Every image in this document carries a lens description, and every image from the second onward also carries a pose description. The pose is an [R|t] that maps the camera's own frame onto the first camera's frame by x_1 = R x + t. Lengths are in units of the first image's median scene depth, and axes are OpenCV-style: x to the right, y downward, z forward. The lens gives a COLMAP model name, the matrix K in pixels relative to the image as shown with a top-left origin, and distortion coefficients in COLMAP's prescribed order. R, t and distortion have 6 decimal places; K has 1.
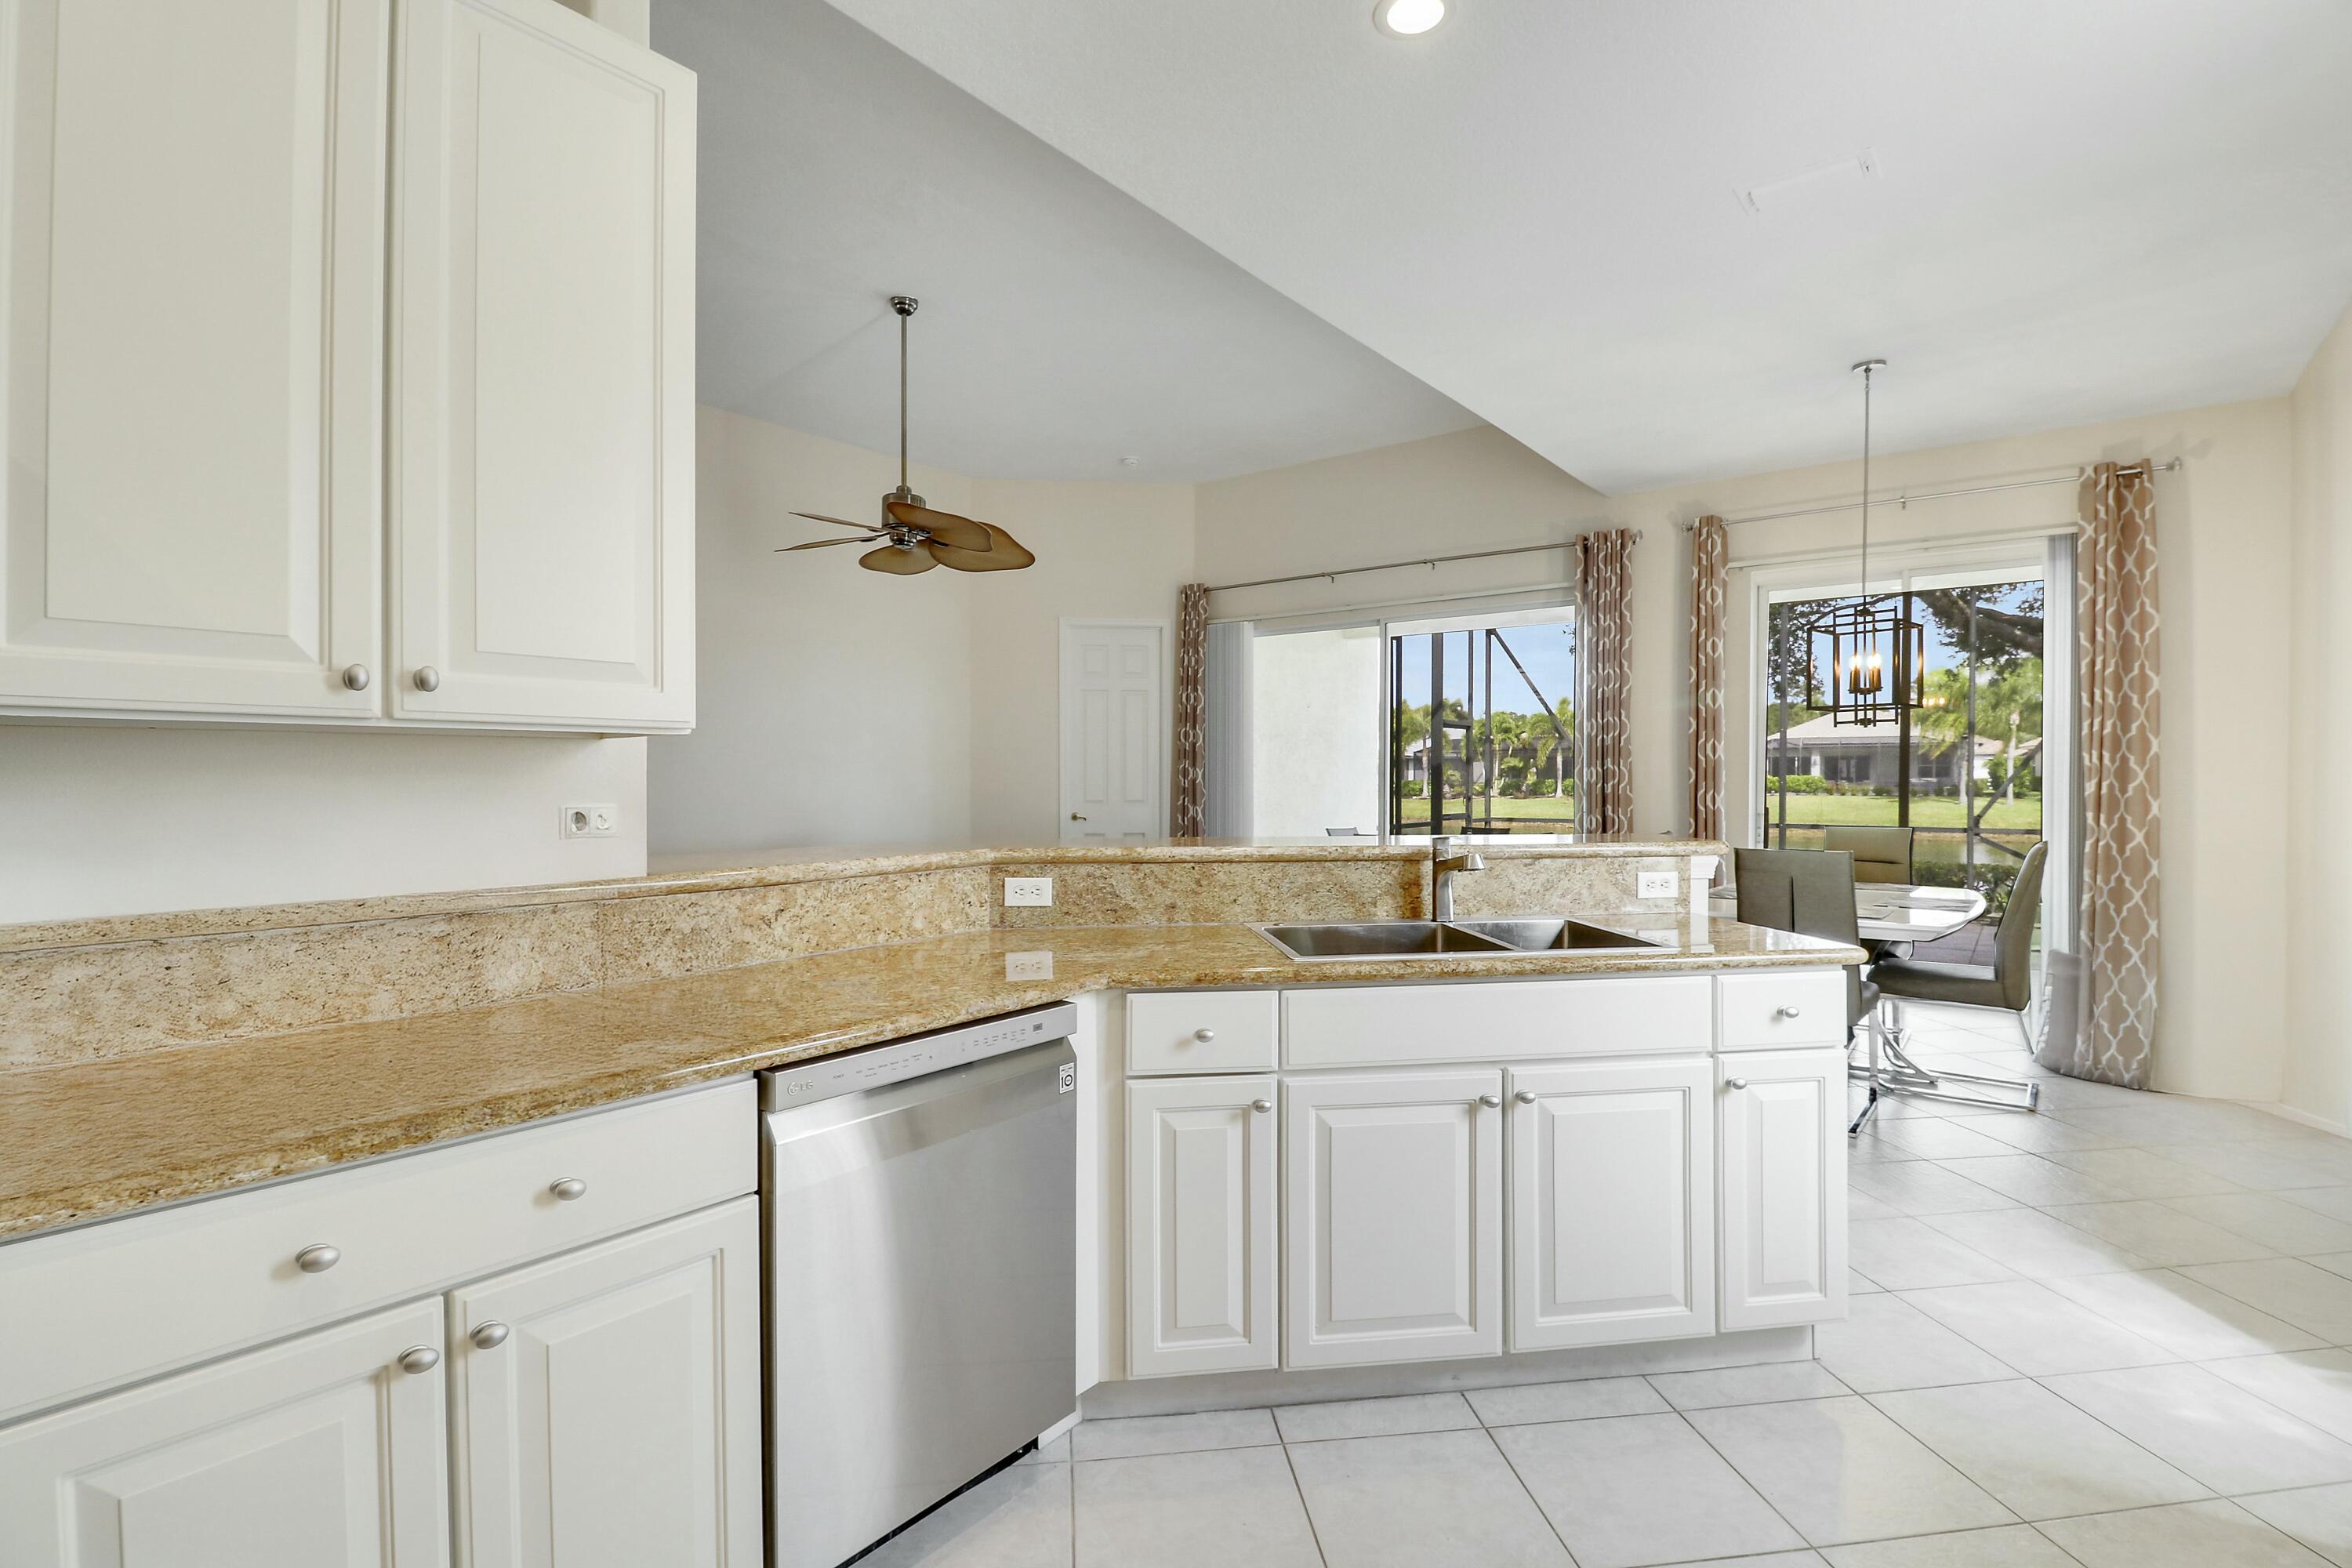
lens RADIAL K [[1077.8, 0, 1193.1], [0, 1077.8, 786.5], [0, 0, 1]] dist [0.000502, -0.014676]
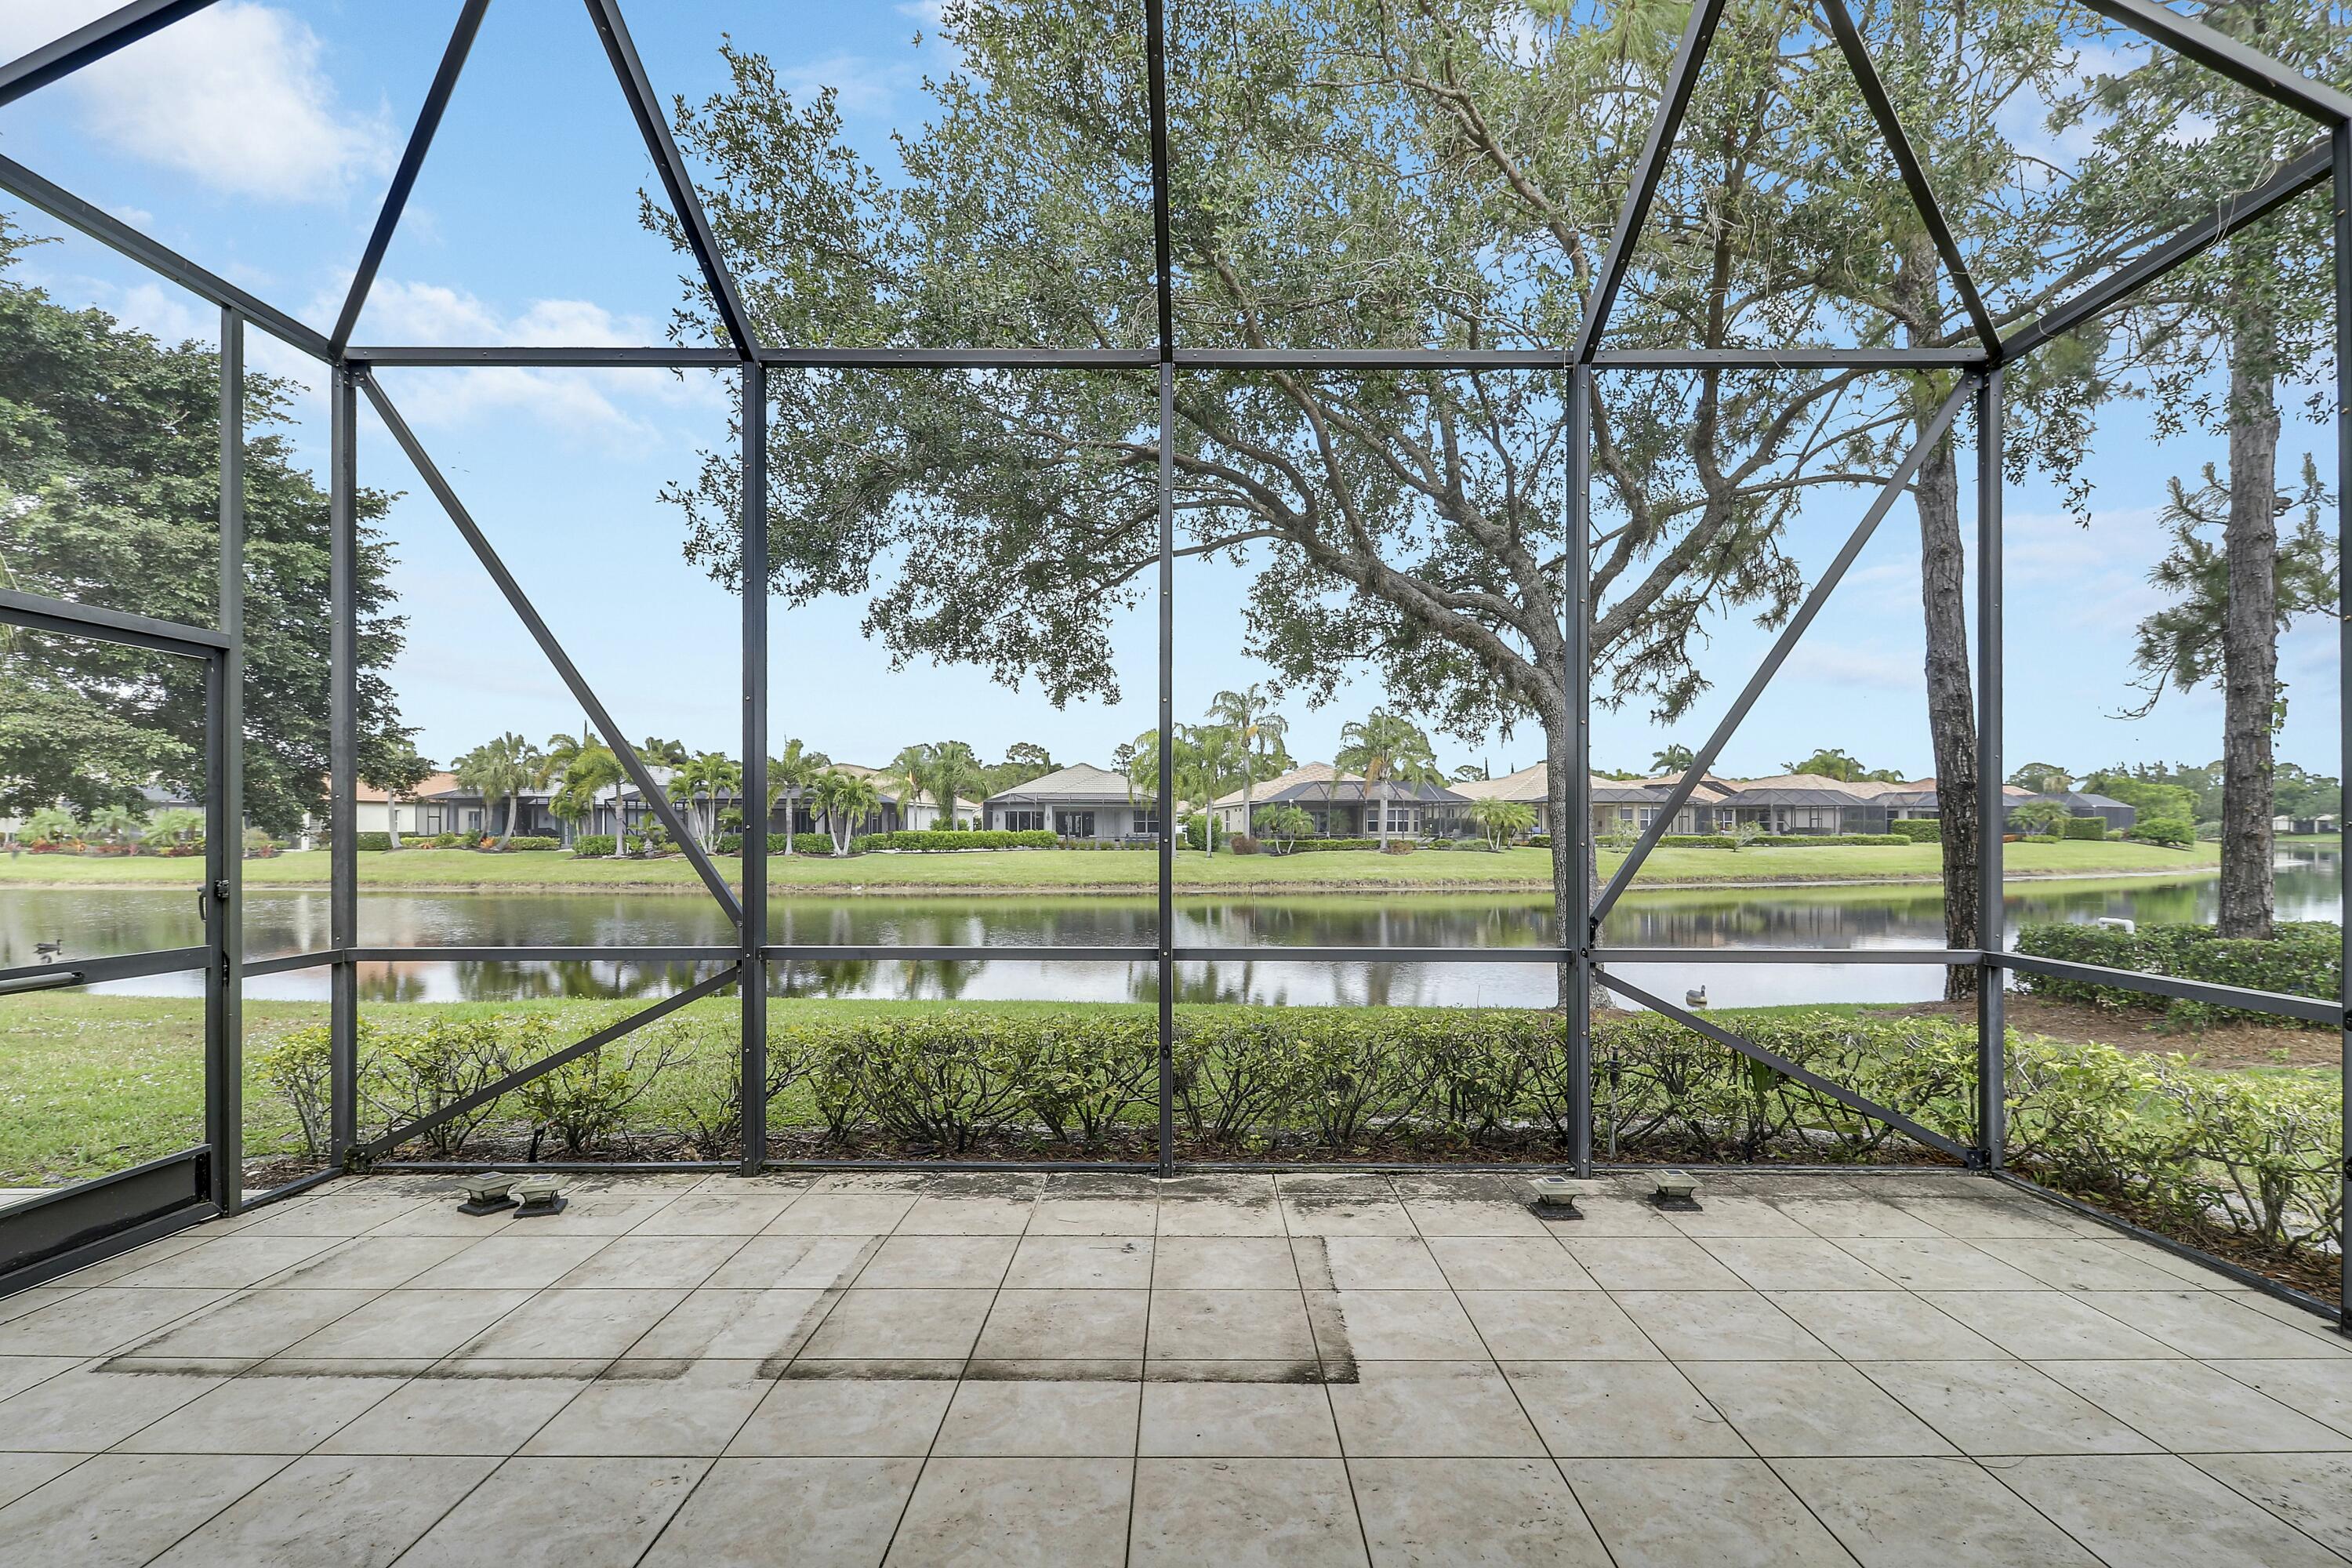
lens RADIAL K [[1112.9, 0, 1176.0], [0, 1112.9, 784.0], [0, 0, 1]] dist [0.008973, -0.016129]
pose [[0.797309, 0.026559, 0.602986, 0.425451], [0.004899, 0.998714, -0.050468, -0.003372], [-0.603551, 0.043192, 0.796154, 0.932622]]
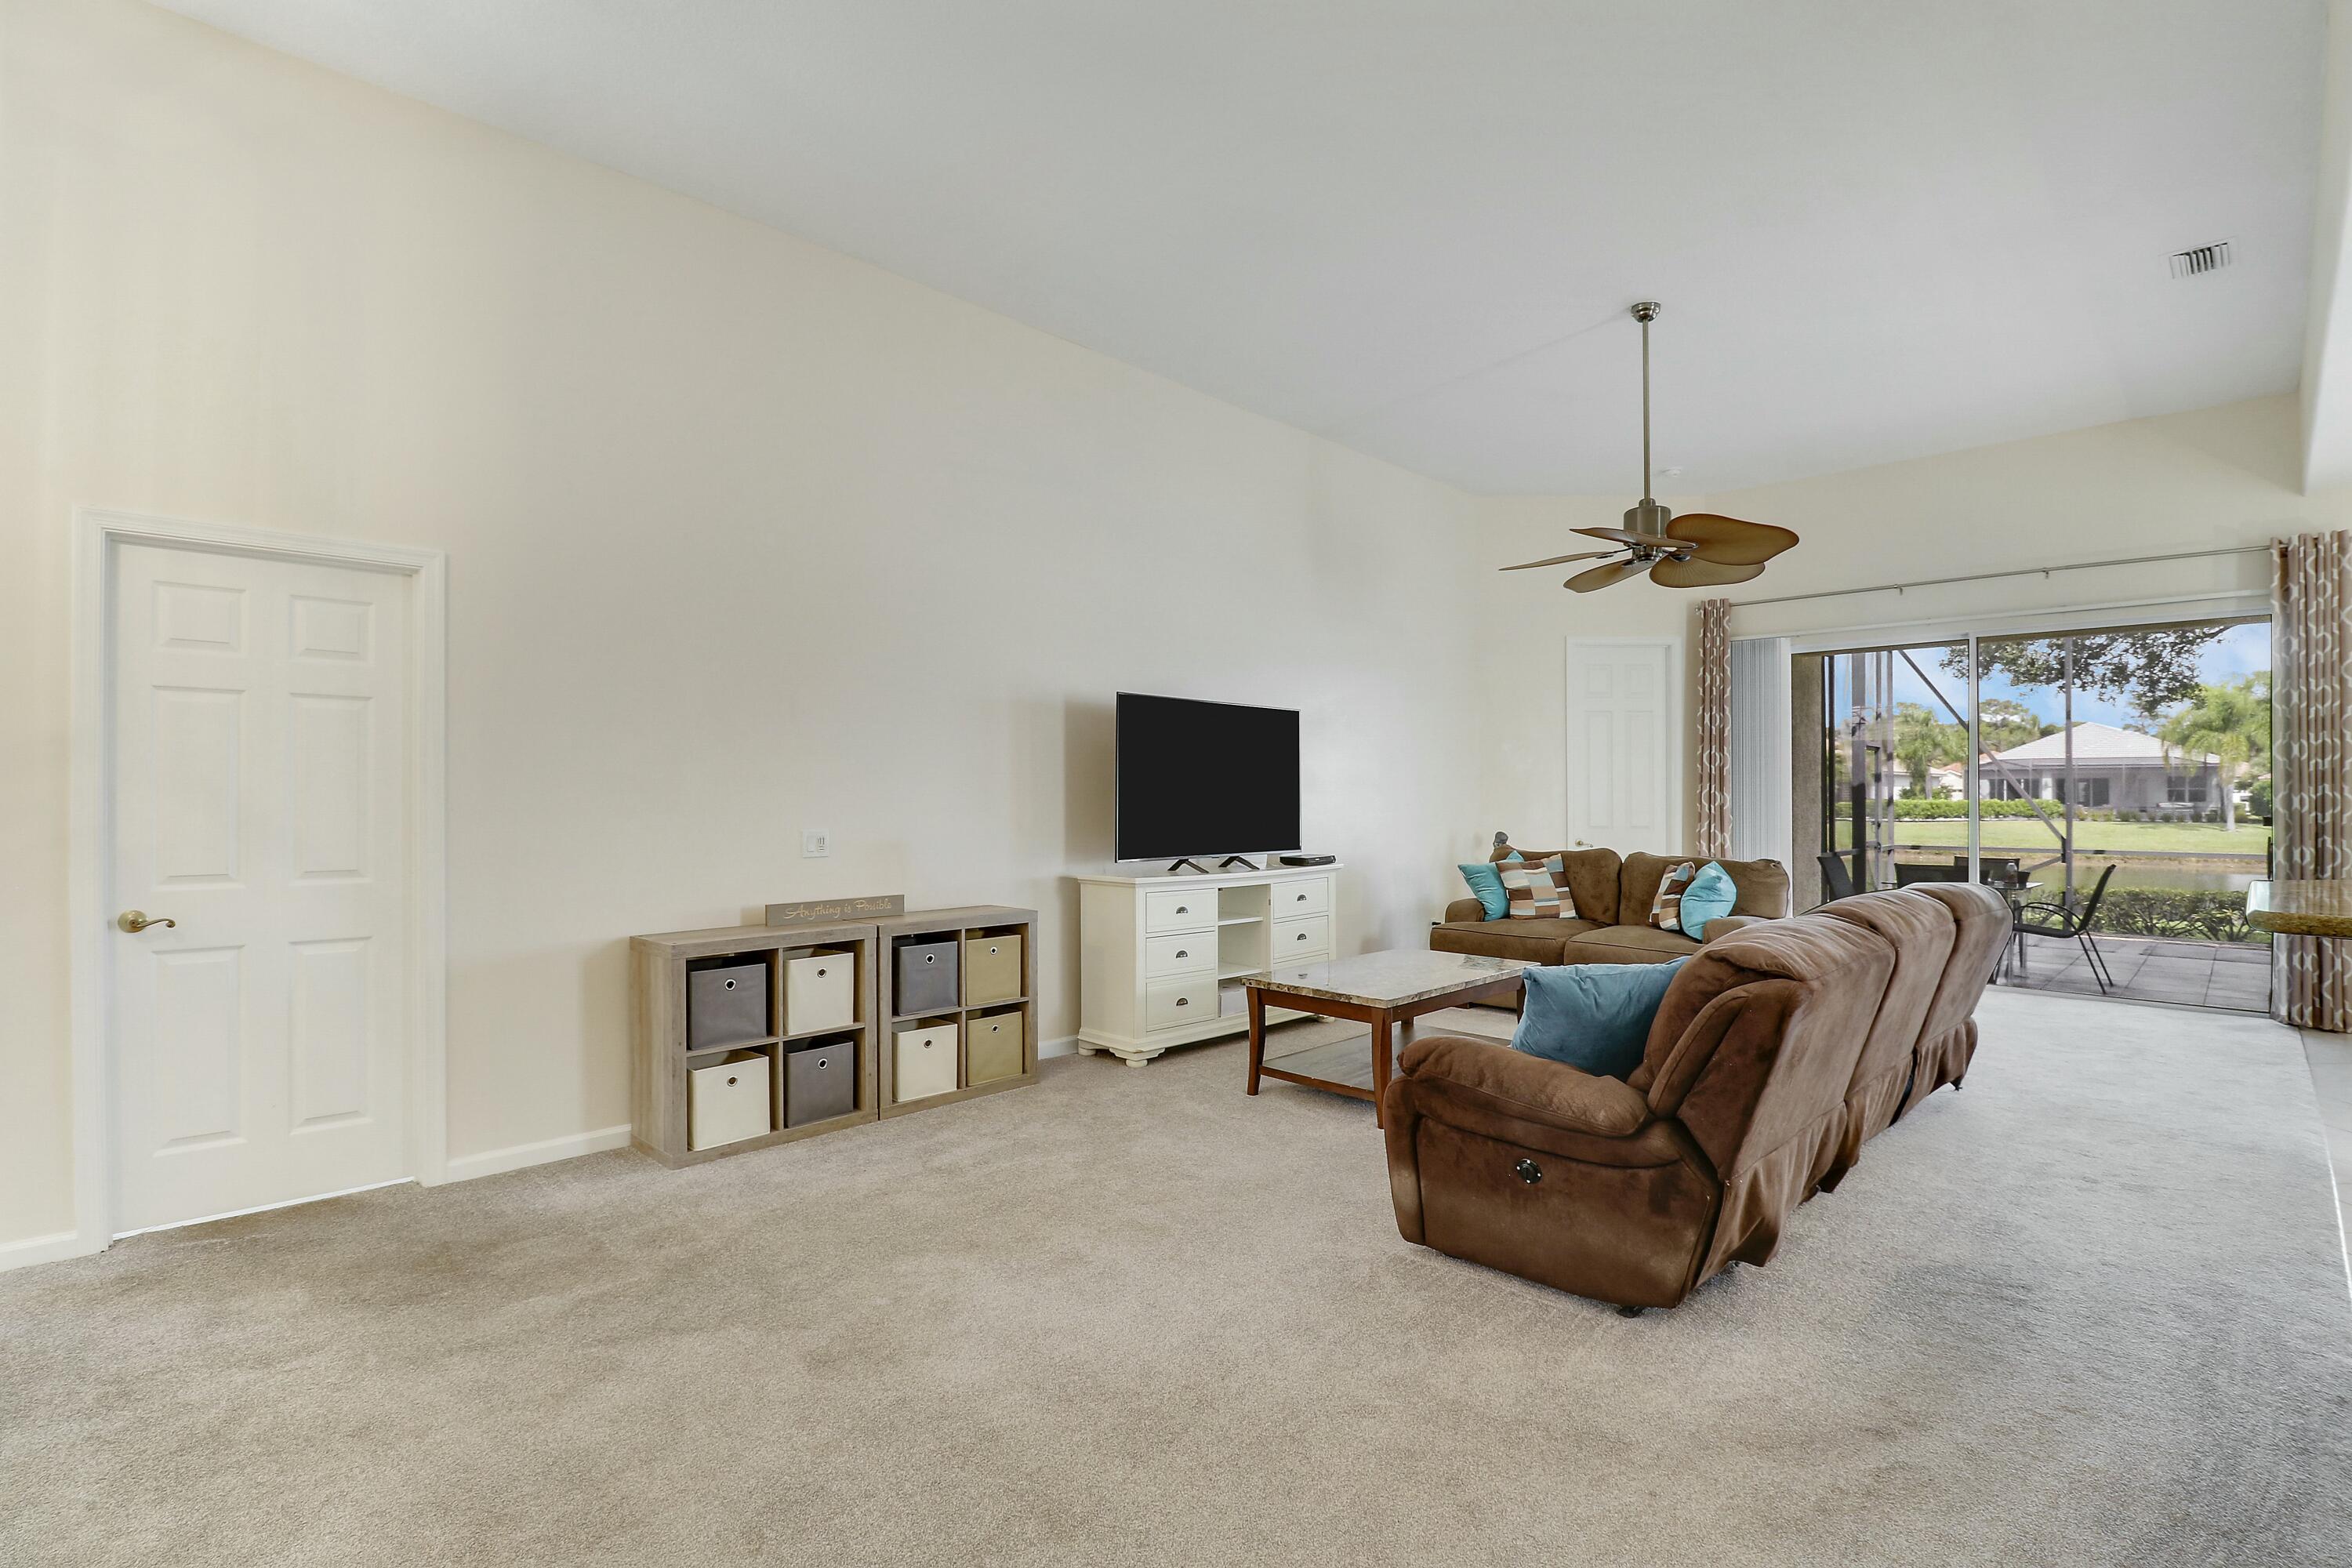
lens RADIAL K [[1077.8, 0, 1193.1], [0, 1077.8, 786.5], [0, 0, 1]] dist [0.000502, -0.014676]
pose [[0.992550, 0.001901, -0.121825, -0.343702], [-0.004289, 0.999804, -0.019345, -0.002427], [0.121764, 0.019723, 0.992363, 0.006199]]
